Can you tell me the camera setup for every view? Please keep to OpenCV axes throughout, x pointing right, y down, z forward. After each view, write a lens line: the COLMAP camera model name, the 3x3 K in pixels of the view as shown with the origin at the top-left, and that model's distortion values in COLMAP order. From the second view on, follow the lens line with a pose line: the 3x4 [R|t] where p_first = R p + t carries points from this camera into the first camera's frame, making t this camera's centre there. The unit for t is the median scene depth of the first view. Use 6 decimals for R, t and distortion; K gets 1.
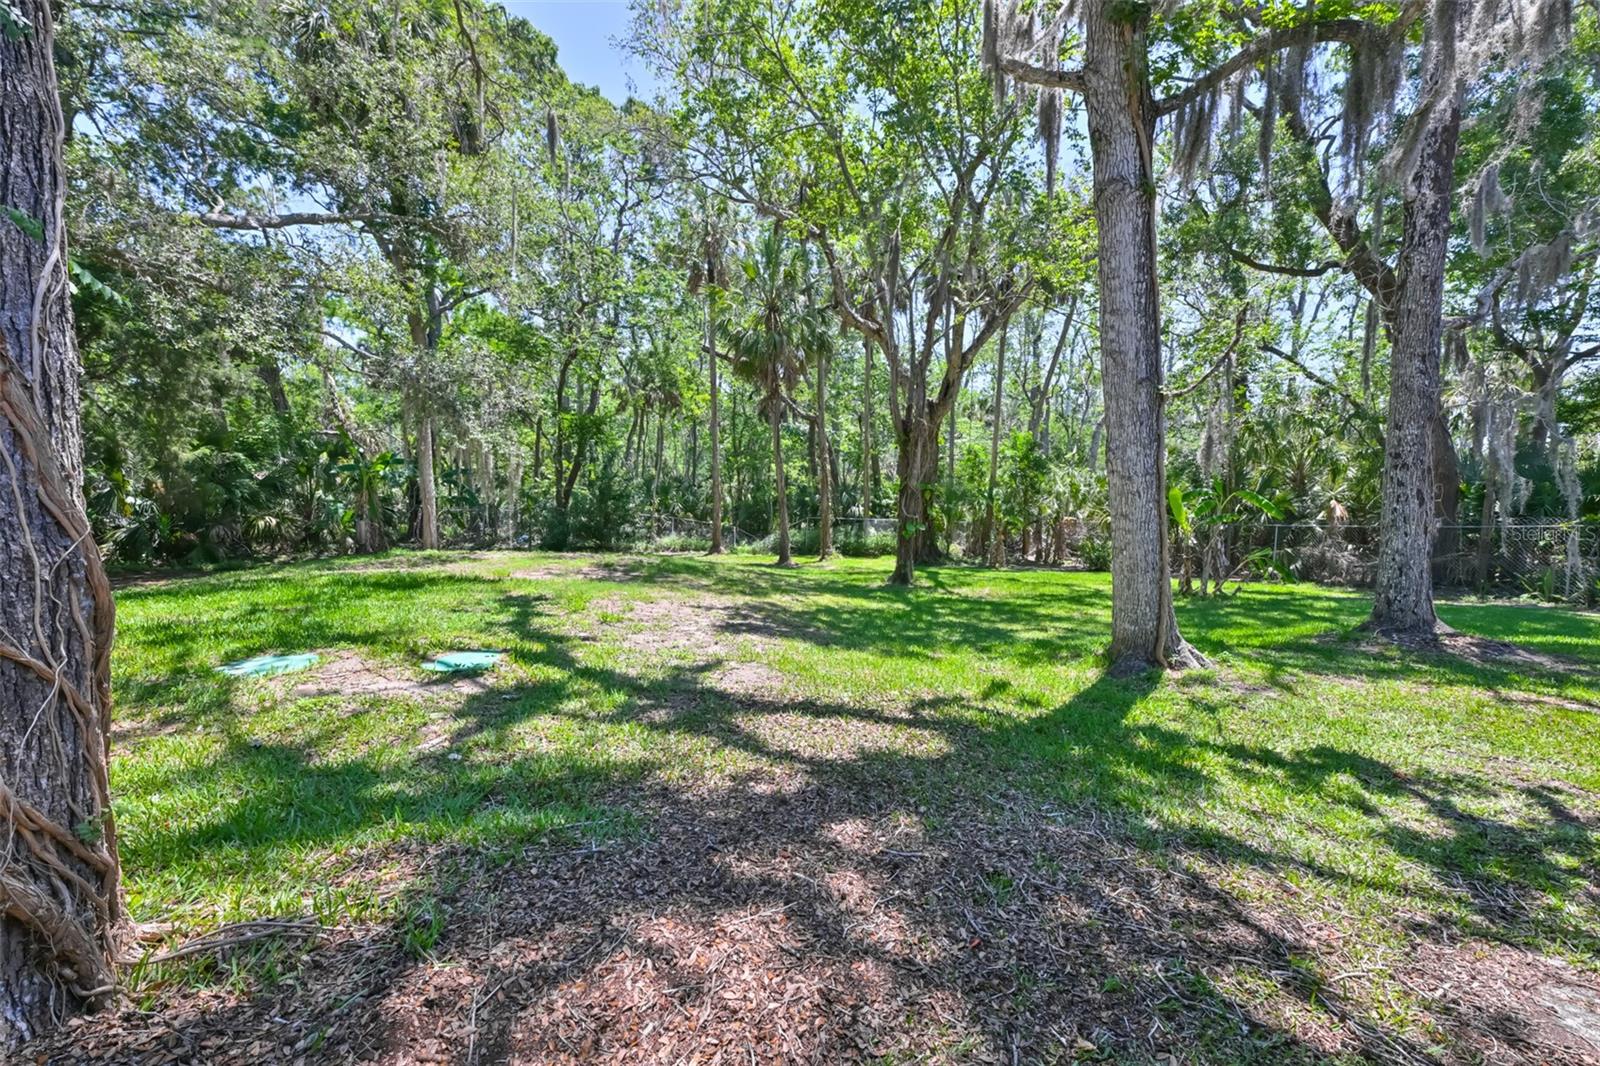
lens RADIAL K [[646.3, 0, 799.3], [0, 646.3, 530.6], [0, 0, 1]] dist [0.000745, -0.000257]
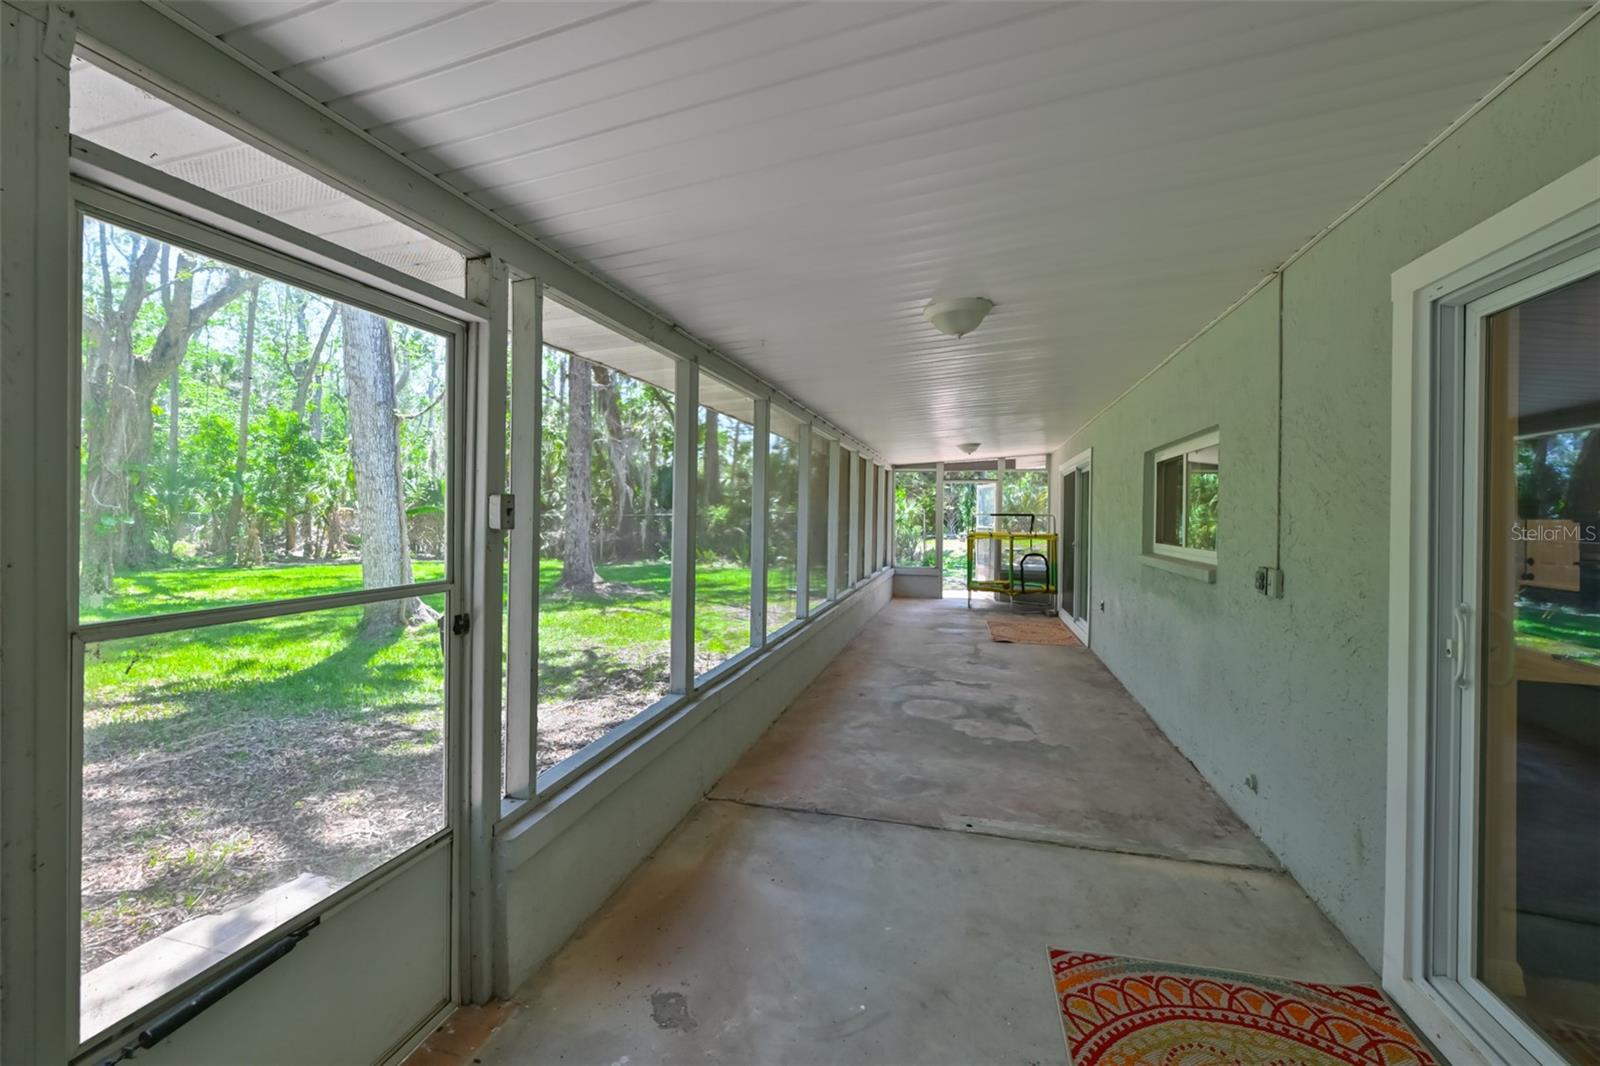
lens RADIAL K [[646.3, 0, 798.3], [0, 646.3, 521.0], [0, 0, 1]] dist [0.000745, -0.000257]
pose [[0.541098, -0.013366, 0.840853, -0.025993], [0.013408, 0.999884, 0.007265, 0.001024], [-0.840853, 0.007343, 0.541214, -0.097704]]
